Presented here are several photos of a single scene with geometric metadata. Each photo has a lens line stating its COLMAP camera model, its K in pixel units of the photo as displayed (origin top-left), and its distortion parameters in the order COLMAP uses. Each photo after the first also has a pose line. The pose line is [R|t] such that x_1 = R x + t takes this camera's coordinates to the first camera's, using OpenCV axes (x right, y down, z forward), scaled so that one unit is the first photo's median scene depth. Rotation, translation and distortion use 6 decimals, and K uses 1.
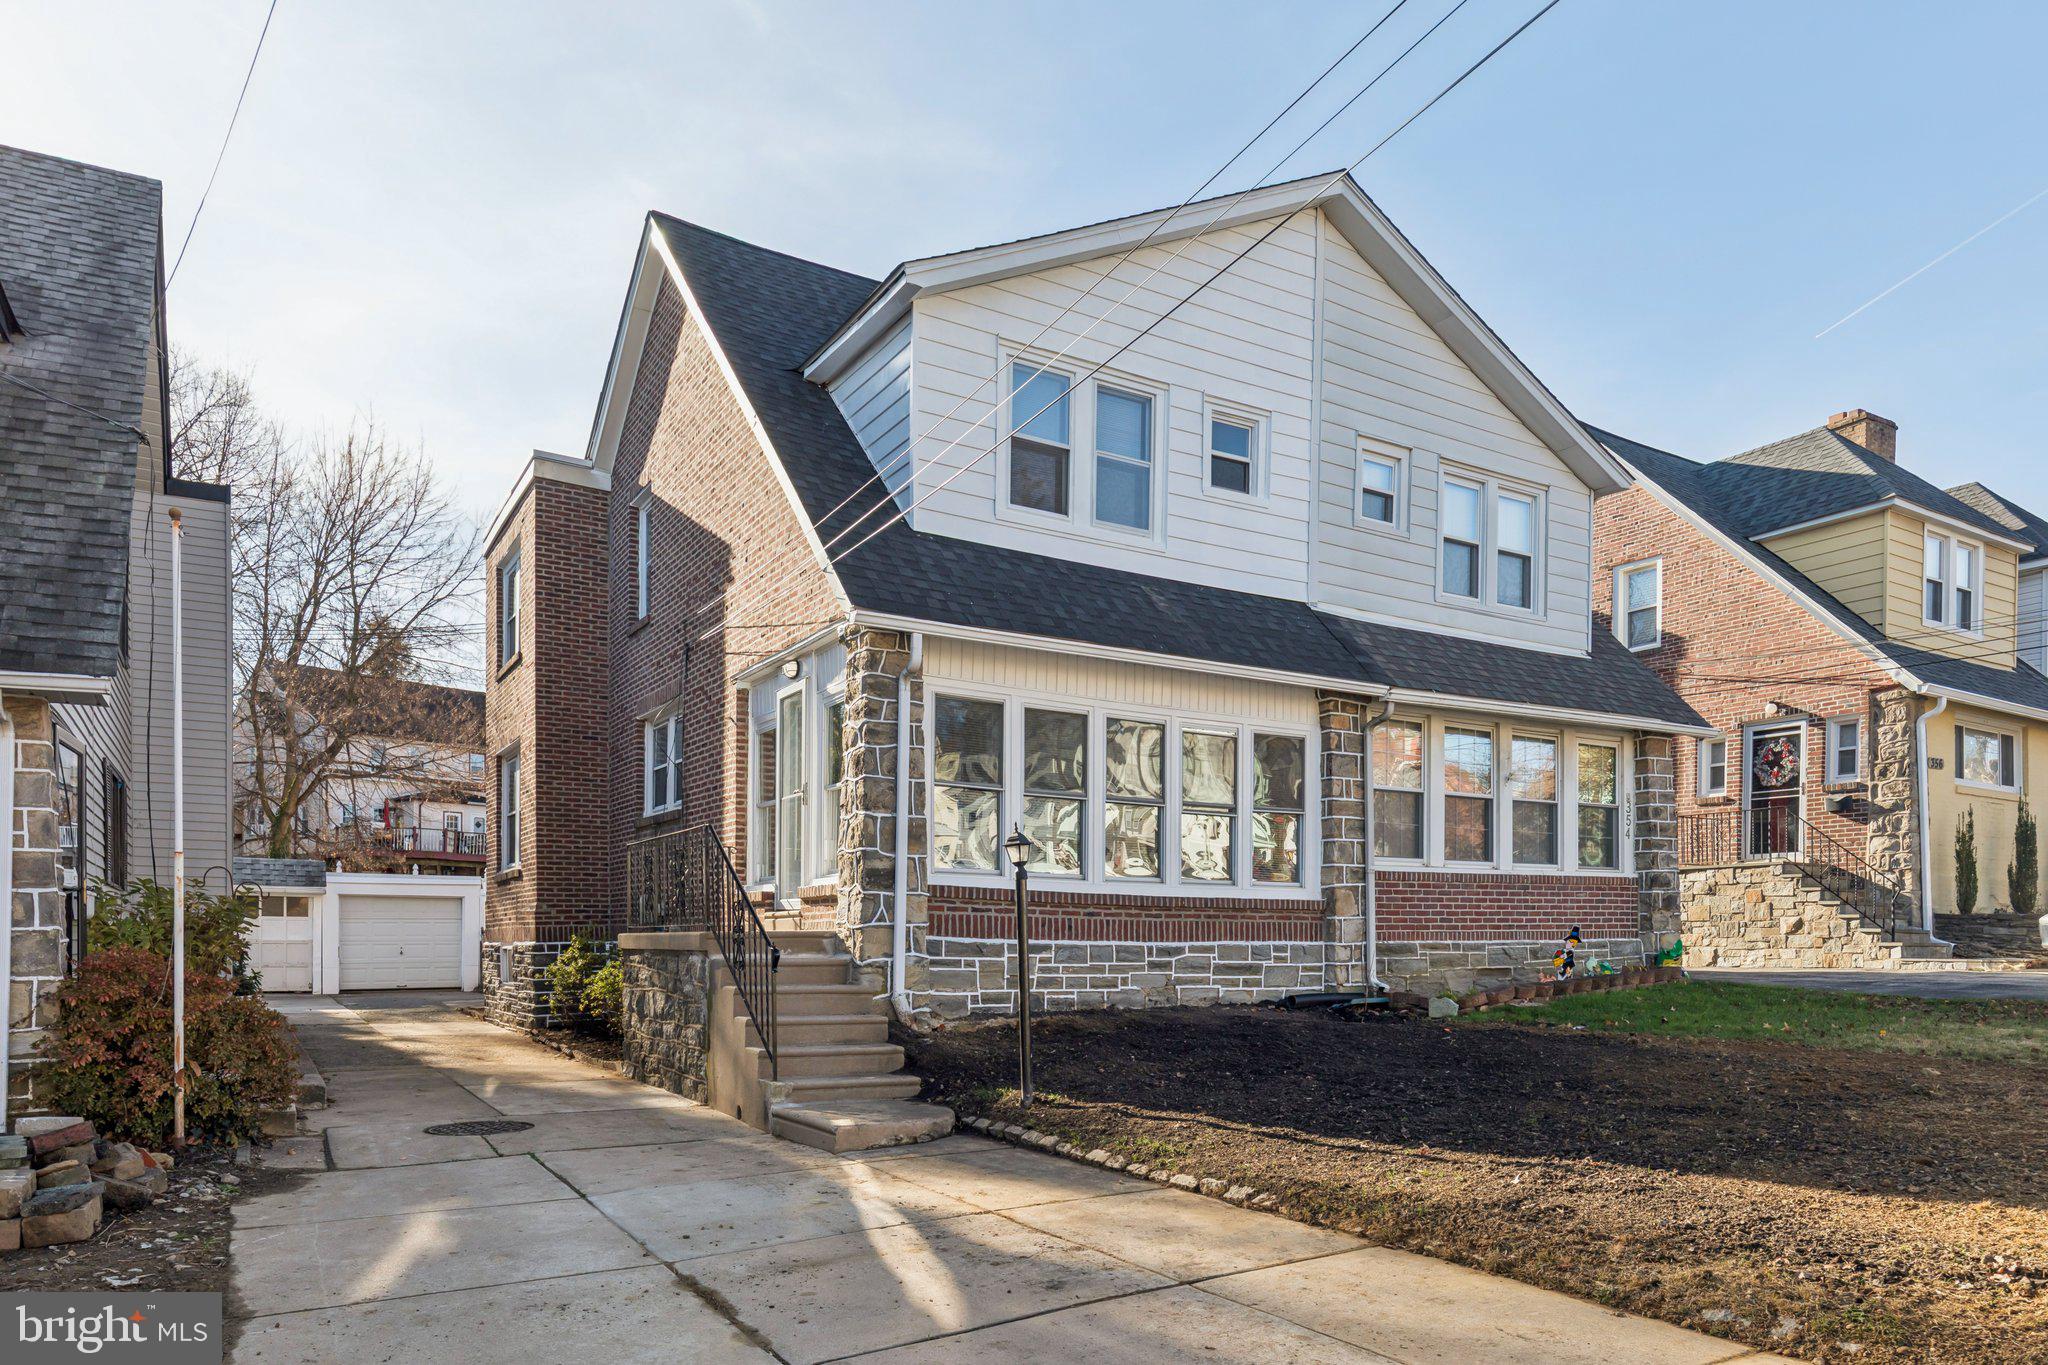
lens RADIAL K [[1159.6, 0, 1024.0], [0, 1159.6, 546.1], [0, 0, 1]] dist [-0.005119, 0.000285]
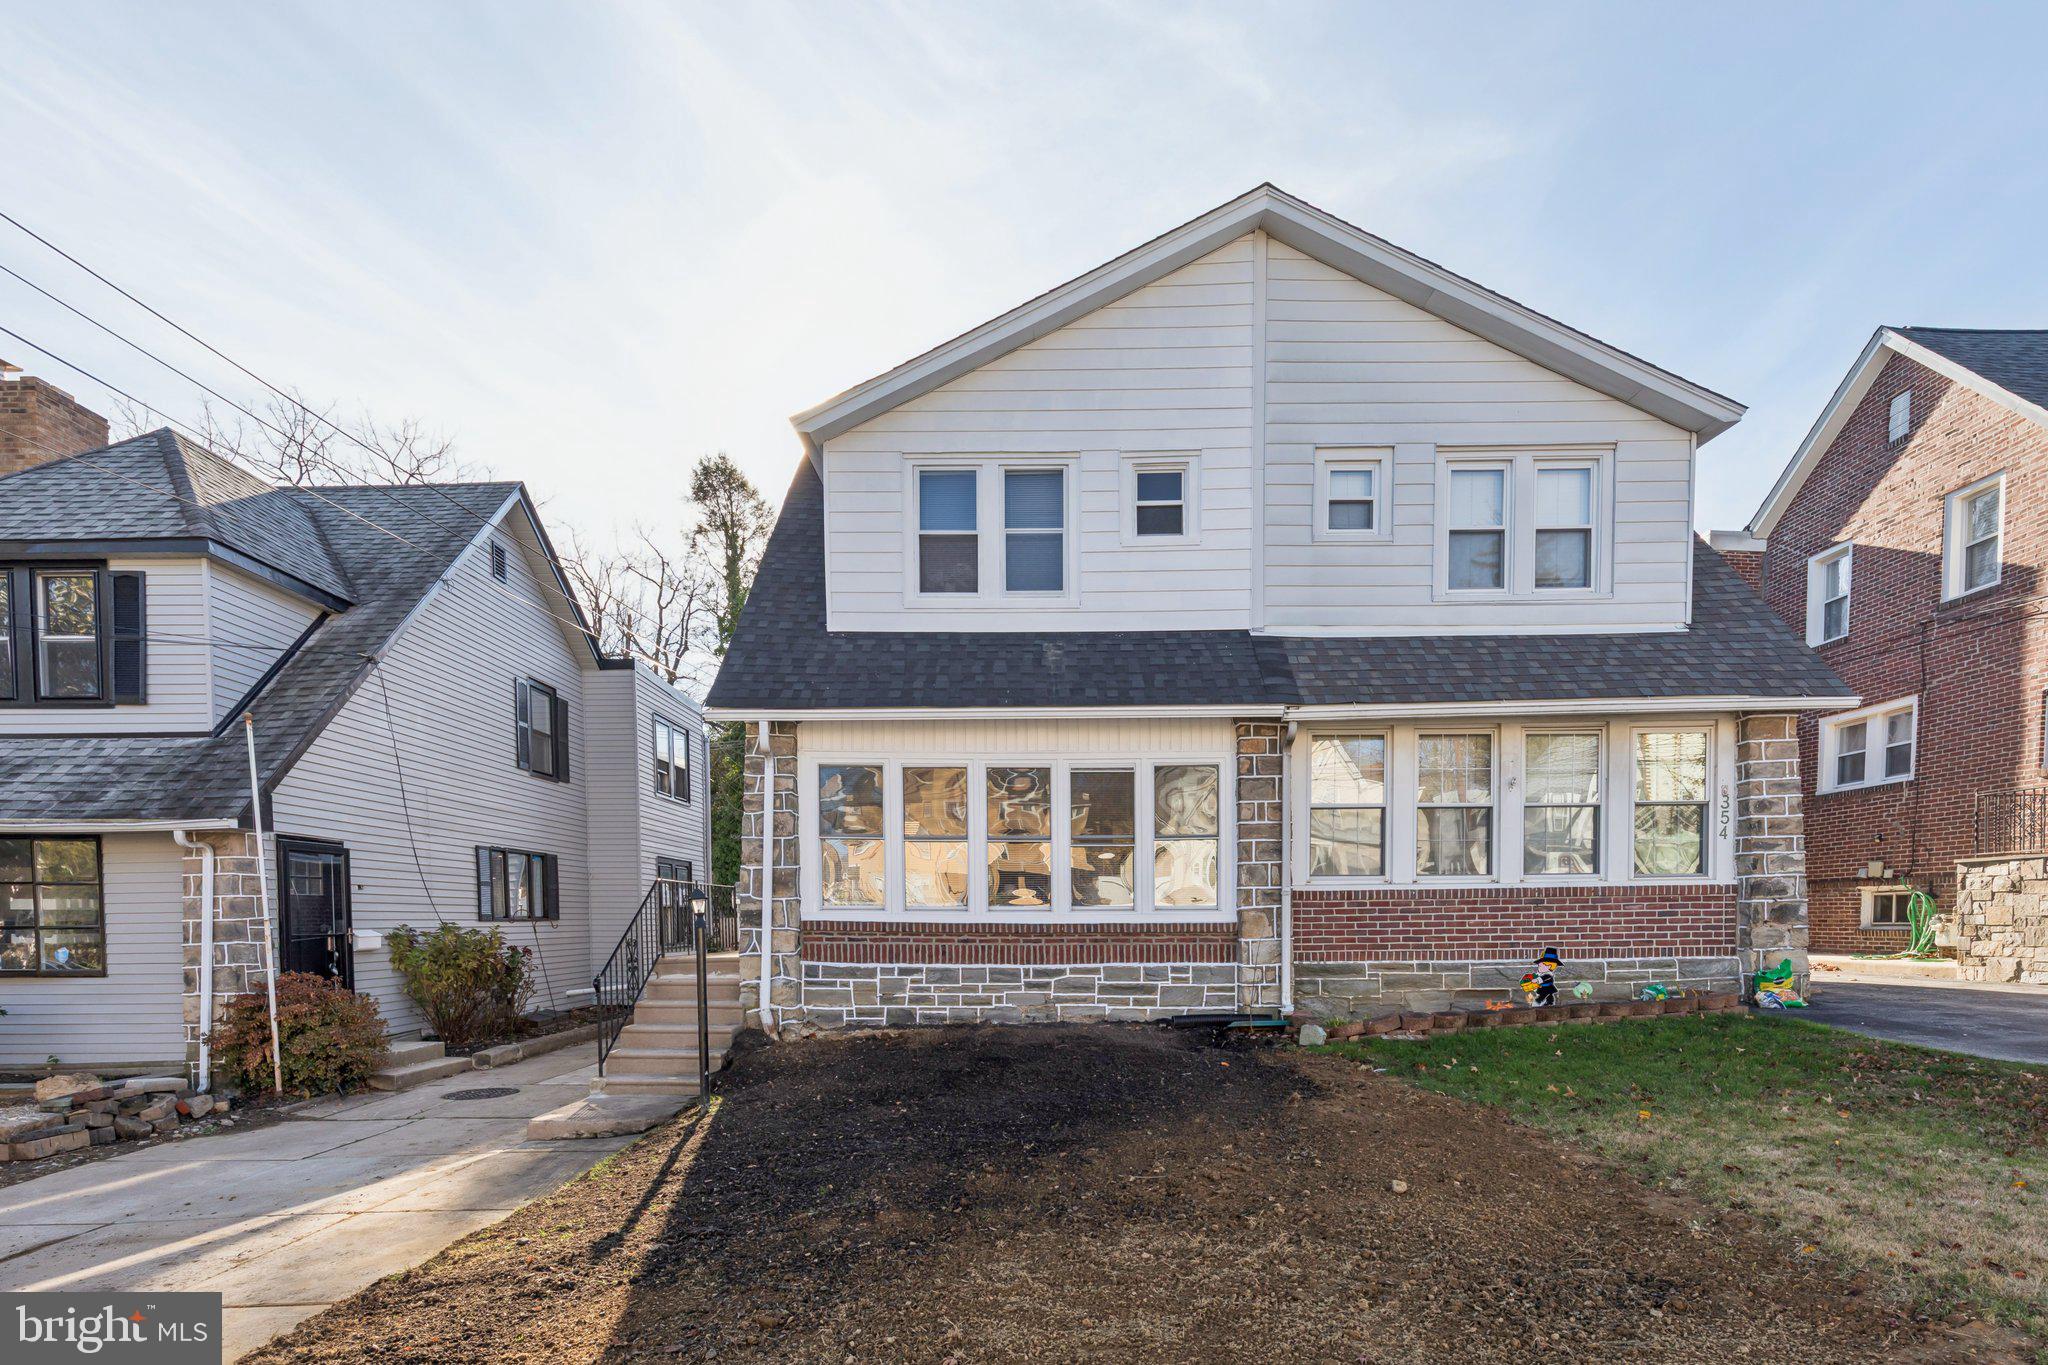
lens RADIAL K [[924.9, 0, 1028.8], [0, 924.9, 667.8], [0, 0, 1]] dist [0.004407, -0.000527]
pose [[0.869433, -0.139037, -0.474084, 0.499656], [0.166961, 0.985816, 0.017077, 0.039391], [0.464985, -0.094001, 0.880314, 0.213135]]
